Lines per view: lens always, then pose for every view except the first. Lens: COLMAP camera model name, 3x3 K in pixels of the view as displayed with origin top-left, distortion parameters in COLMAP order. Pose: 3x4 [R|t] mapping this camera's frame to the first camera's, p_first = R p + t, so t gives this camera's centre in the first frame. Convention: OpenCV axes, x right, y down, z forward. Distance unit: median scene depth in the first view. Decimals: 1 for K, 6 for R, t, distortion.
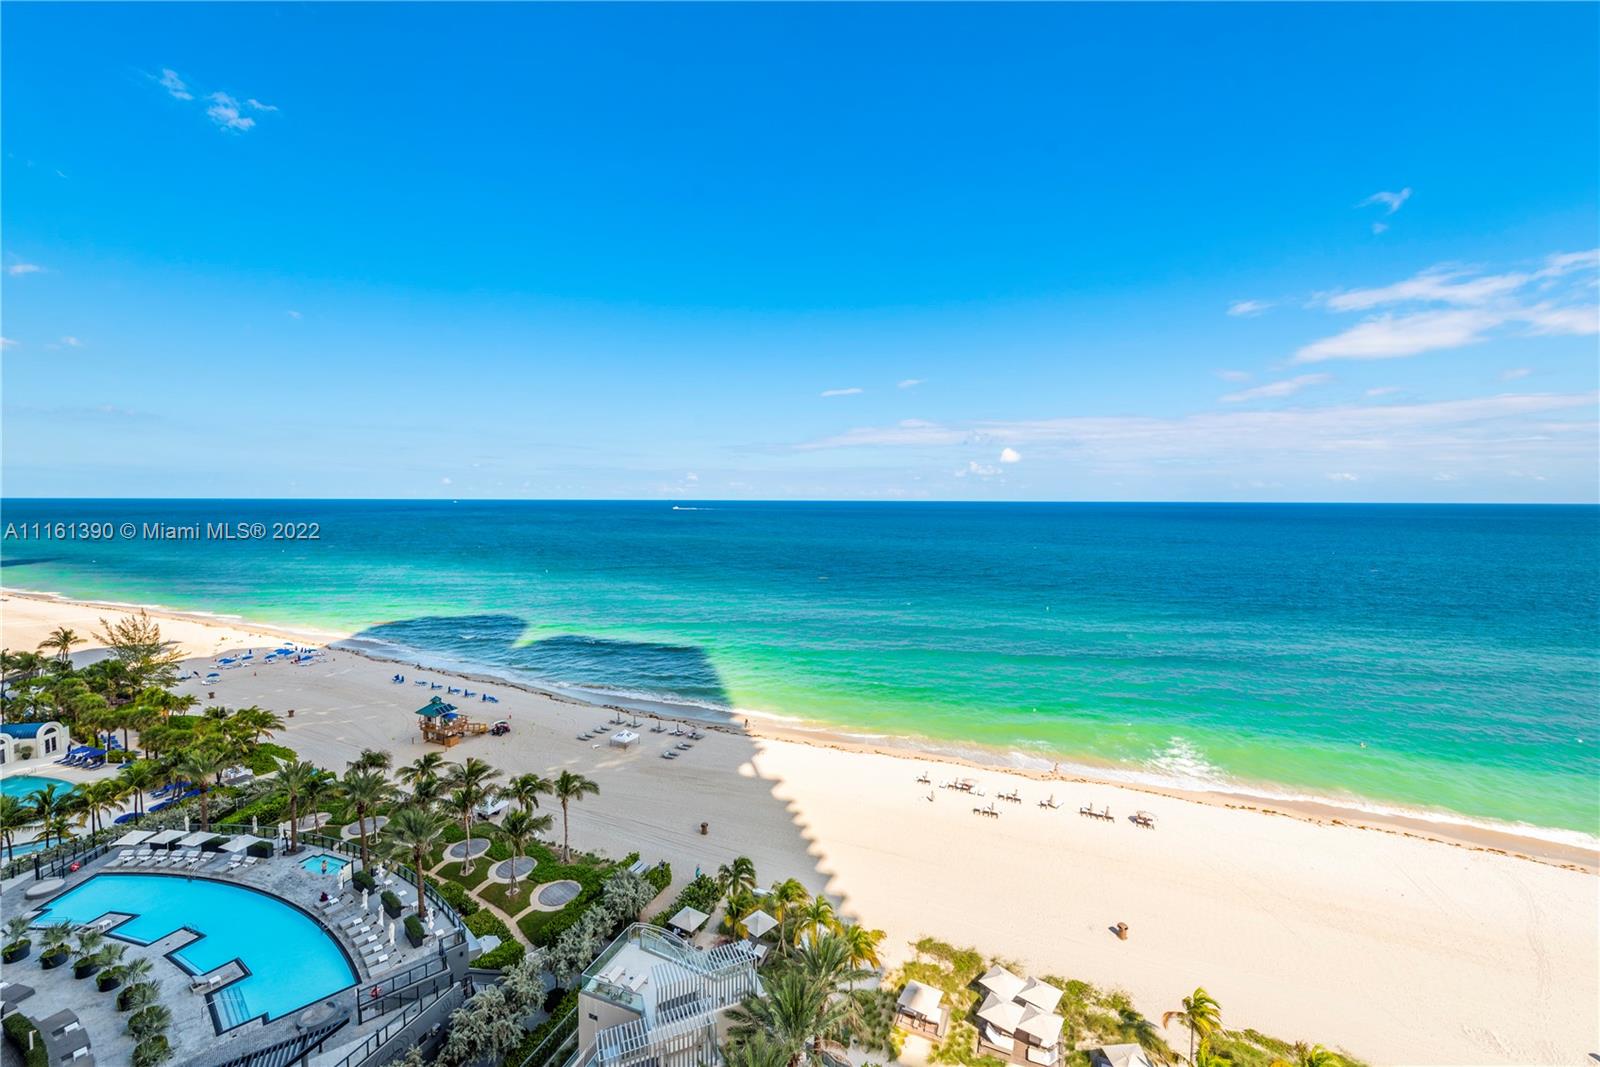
lens RADIAL K [[627.0, 0, 800.0], [0, 627.0, 533.5], [0, 0, 1]] dist [0.015869, -0.004236]
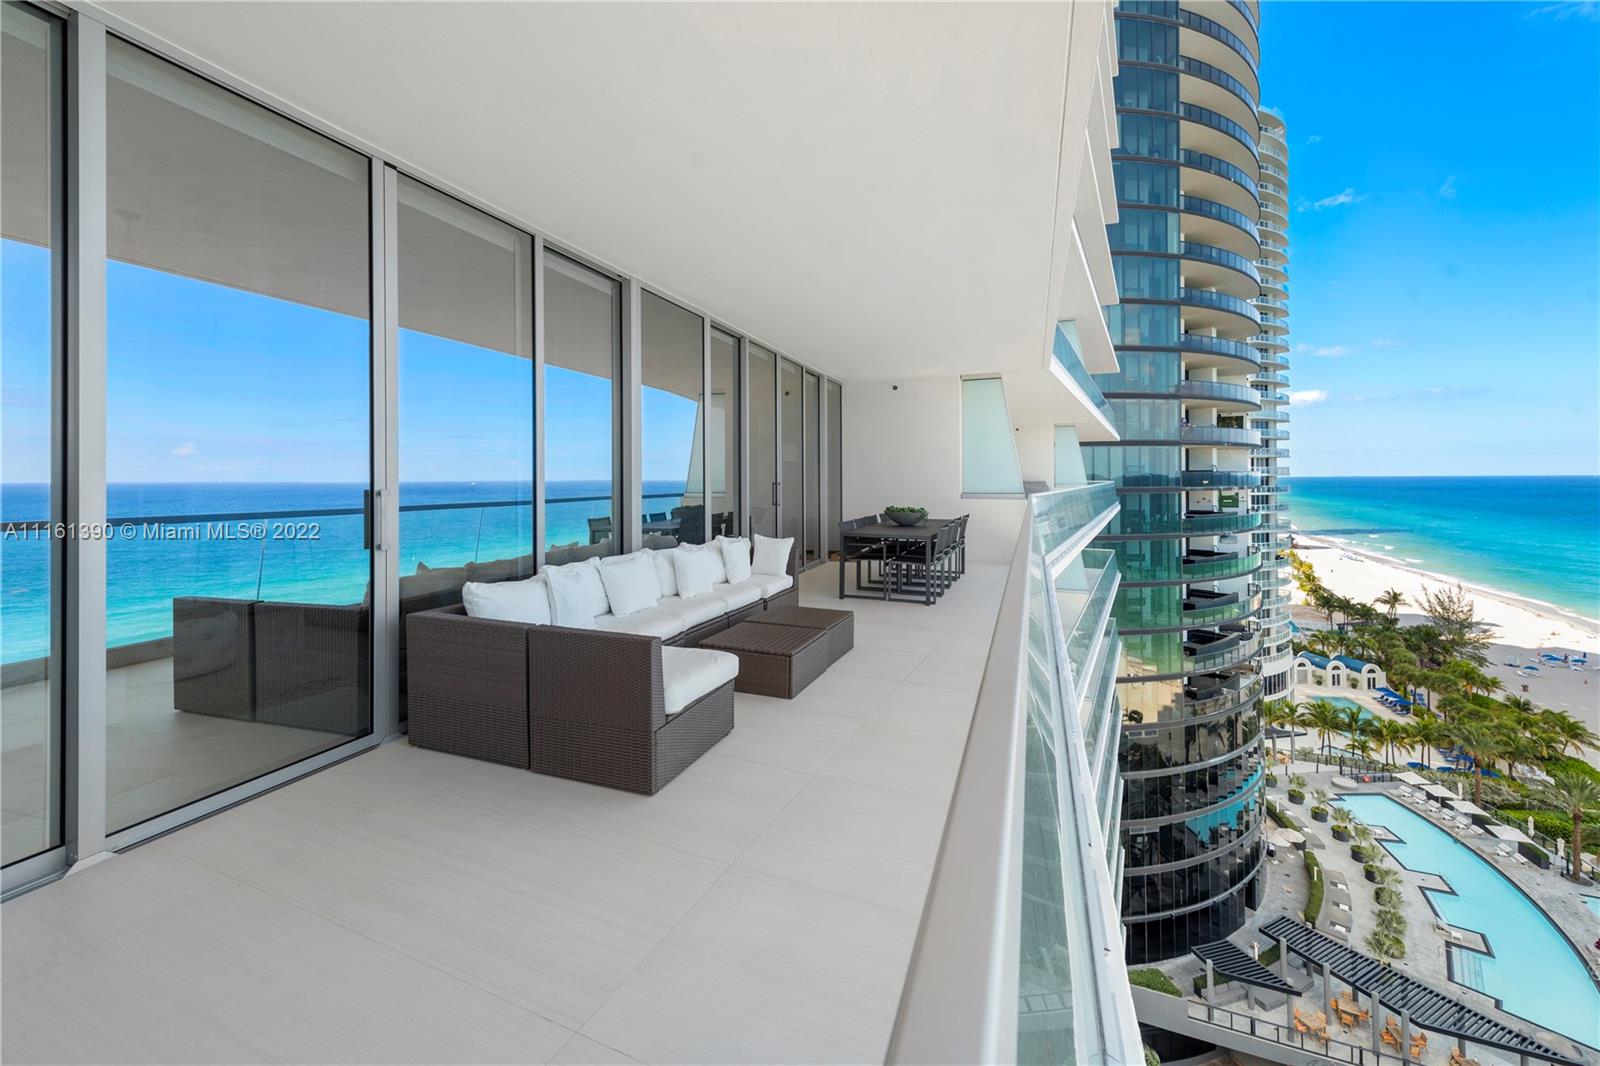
lens RADIAL K [[642.7, 0, 790.3], [0, 642.7, 475.4], [0, 0, 1]] dist [0.002453, -0.002299]
pose [[-0.060420, -0.008251, -0.998139, 0.131557], [-0.046333, 0.998911, -0.005452, 0.002182], [0.997097, 0.045917, -0.060737, -0.041078]]
